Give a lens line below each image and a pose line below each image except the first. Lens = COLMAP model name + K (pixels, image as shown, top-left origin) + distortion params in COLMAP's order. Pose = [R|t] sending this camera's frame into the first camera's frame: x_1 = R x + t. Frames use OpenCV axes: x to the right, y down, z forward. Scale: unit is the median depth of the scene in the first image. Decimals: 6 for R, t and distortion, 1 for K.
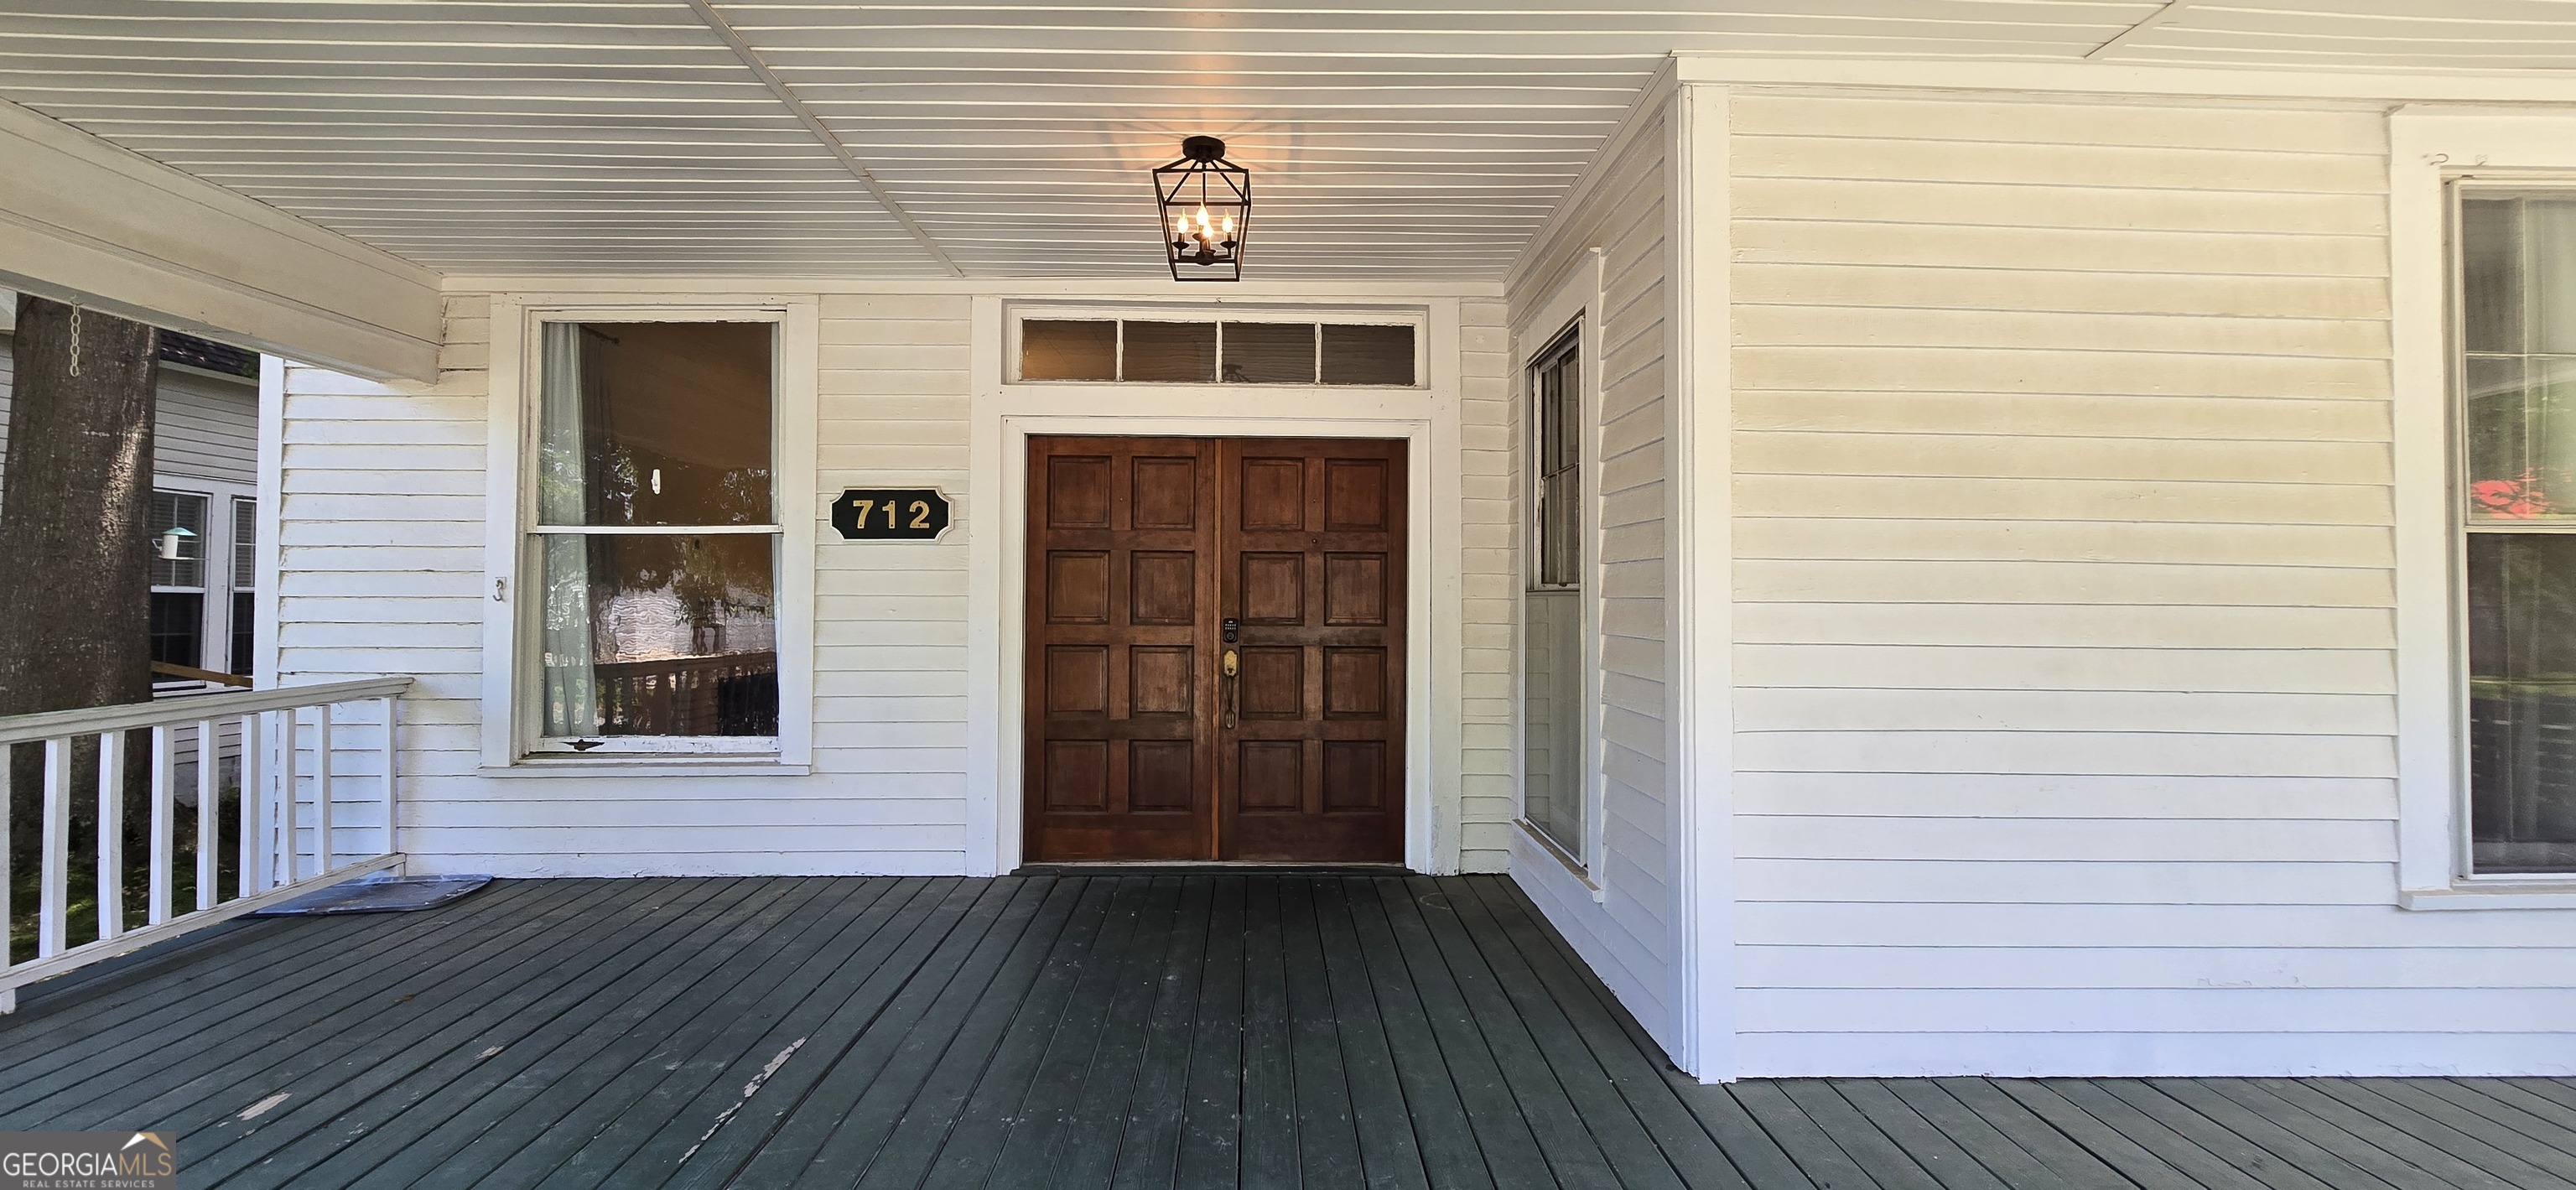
lens RADIAL K [[1053.3, 0, 1294.6], [0, 1053.3, 570.8], [0, 0, 1]] dist [-0.001430, -0.000155]
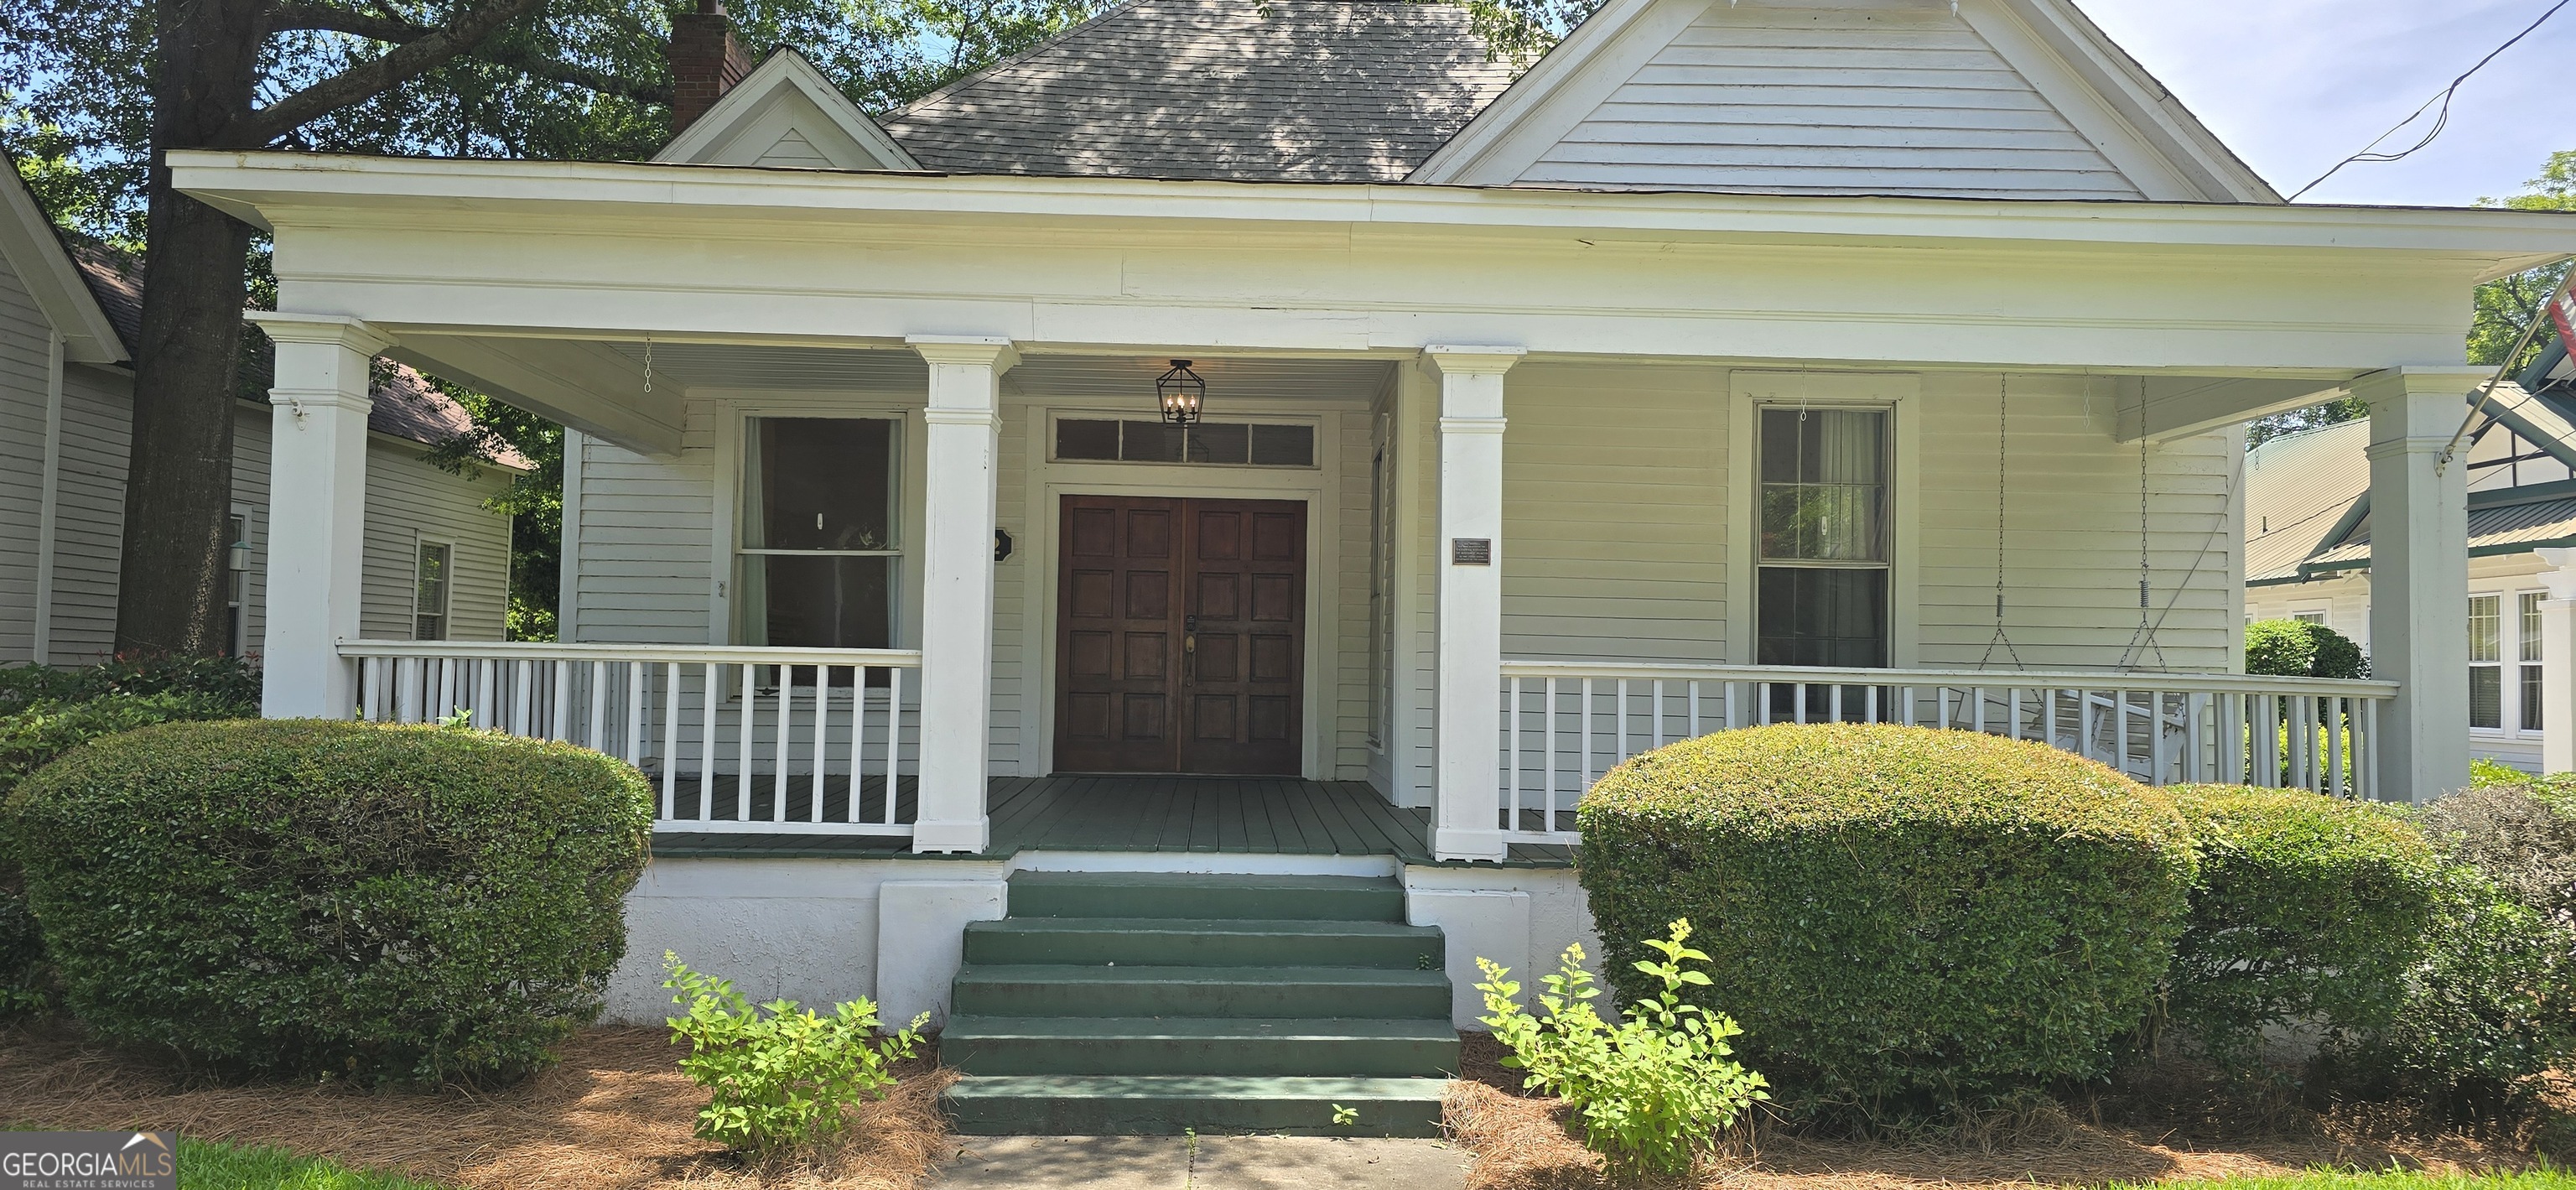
lens RADIAL K [[1732.7, 0, 1288.0], [0, 1732.7, 595.0], [0, 0, 1]] dist [0.054204, -0.044036]
pose [[0.999870, 0.013209, 0.009242, 0.058090], [-0.012954, 0.999550, -0.027067, 0.082291], [-0.009595, 0.026944, 0.999591, -1.541430]]
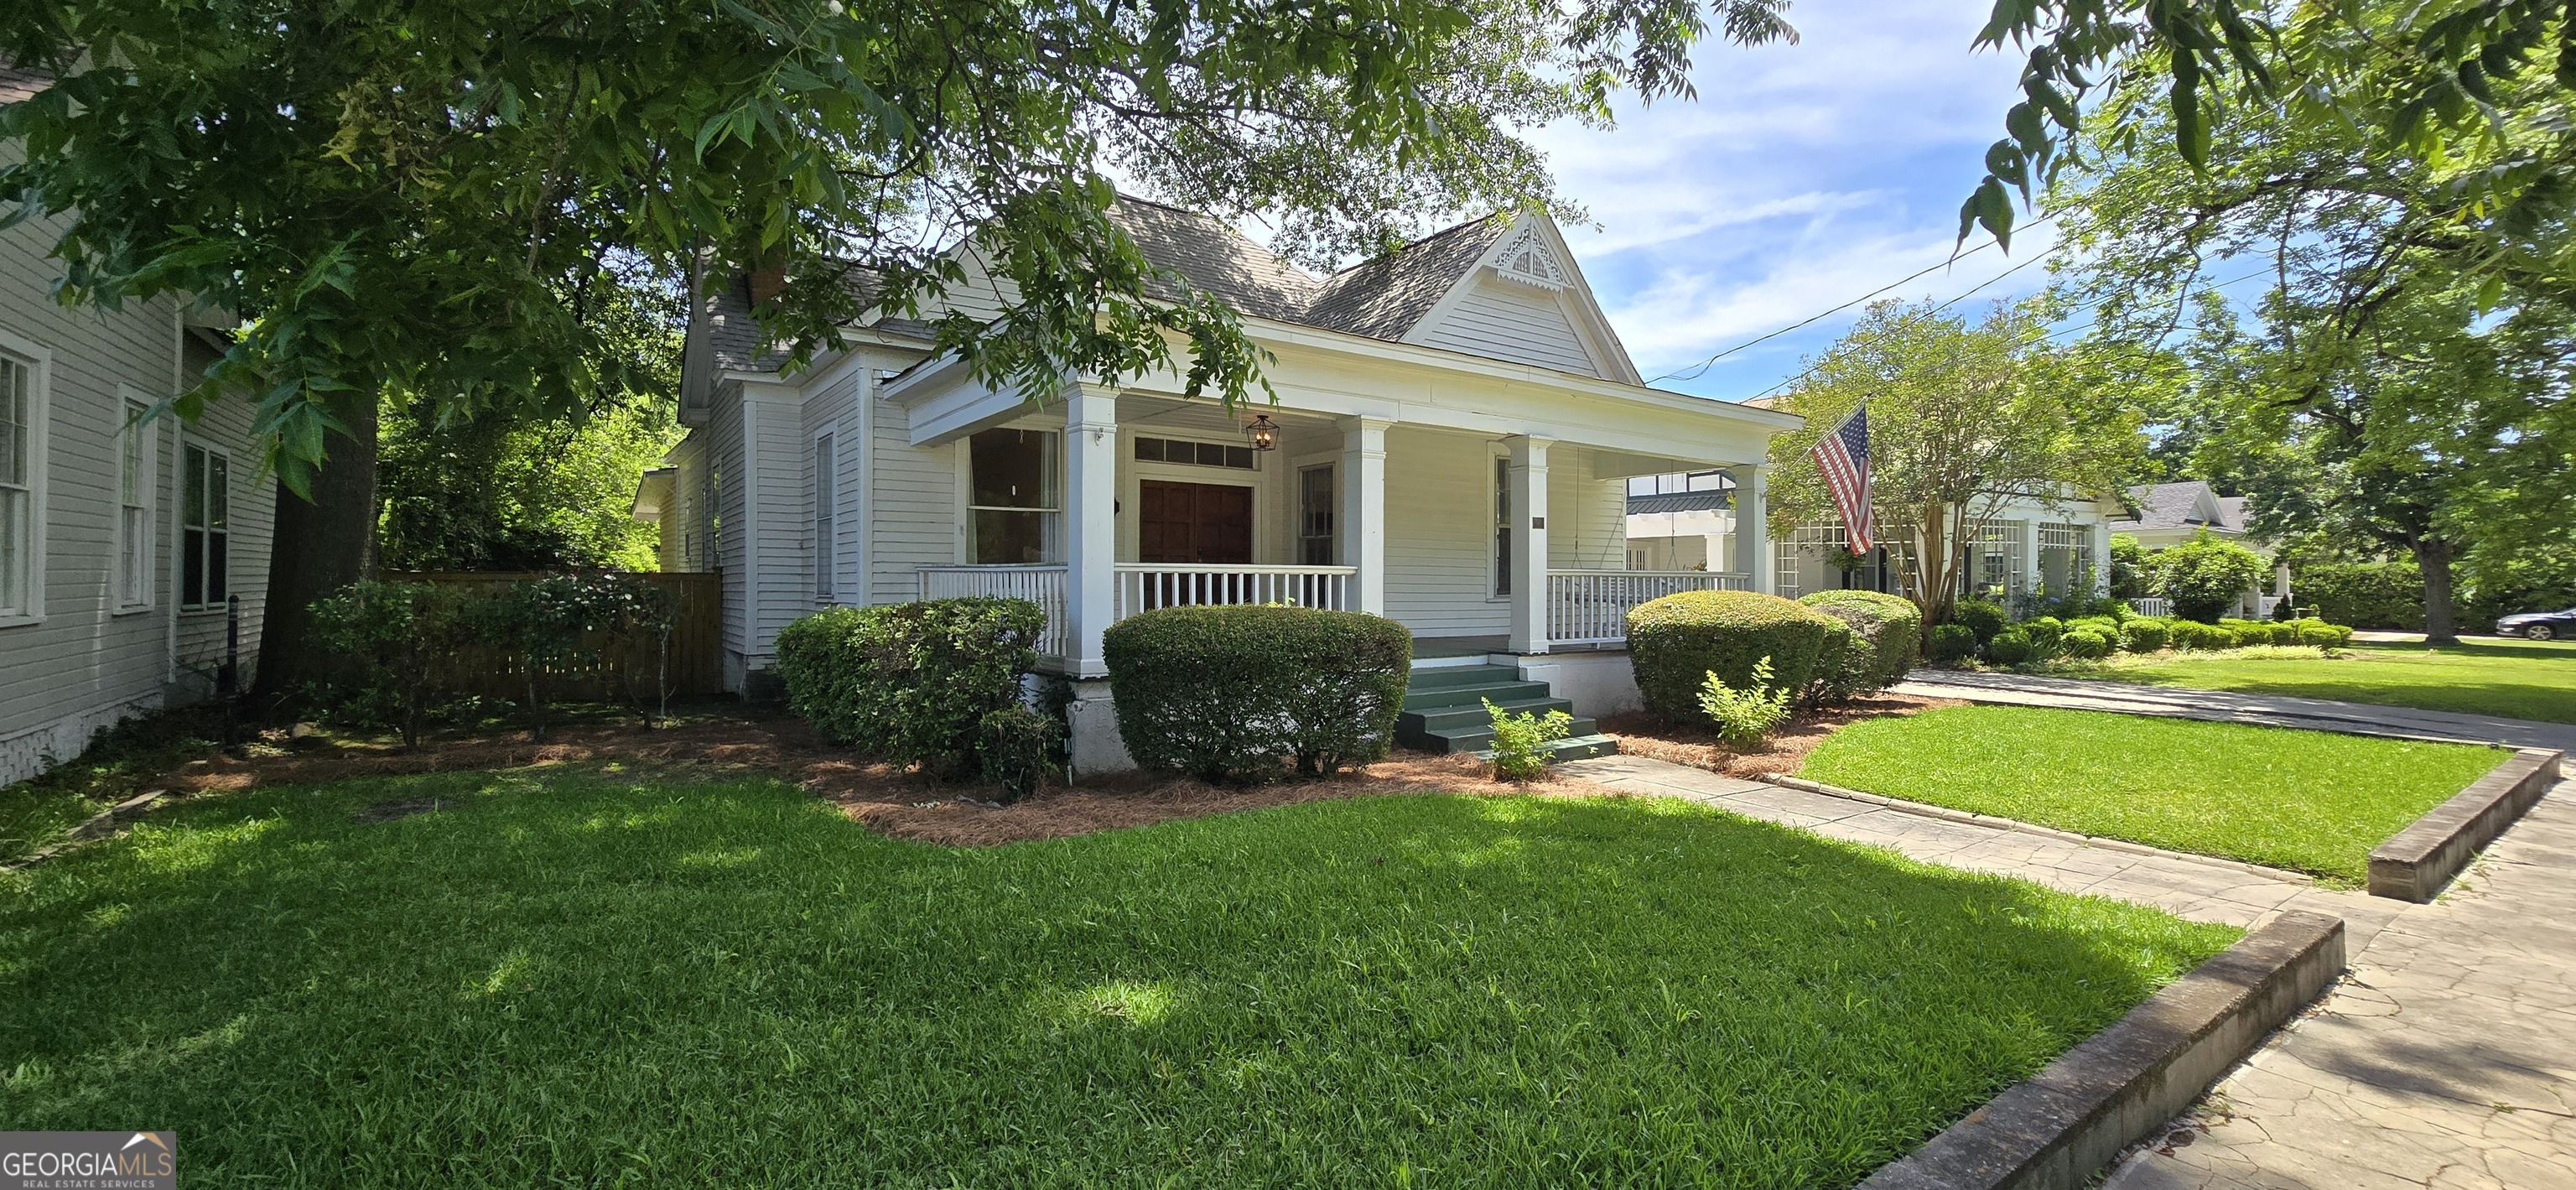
lens RADIAL K [[1053.3, 0, 1294.6], [0, 1053.3, 570.8], [0, 0, 1]] dist [-0.001430, -0.000155]
pose [[0.819811, 0.004063, 0.572620, -1.520601], [-0.007795, 0.999961, 0.004066, 0.096756], [-0.572582, -0.007797, 0.819811, -1.526192]]
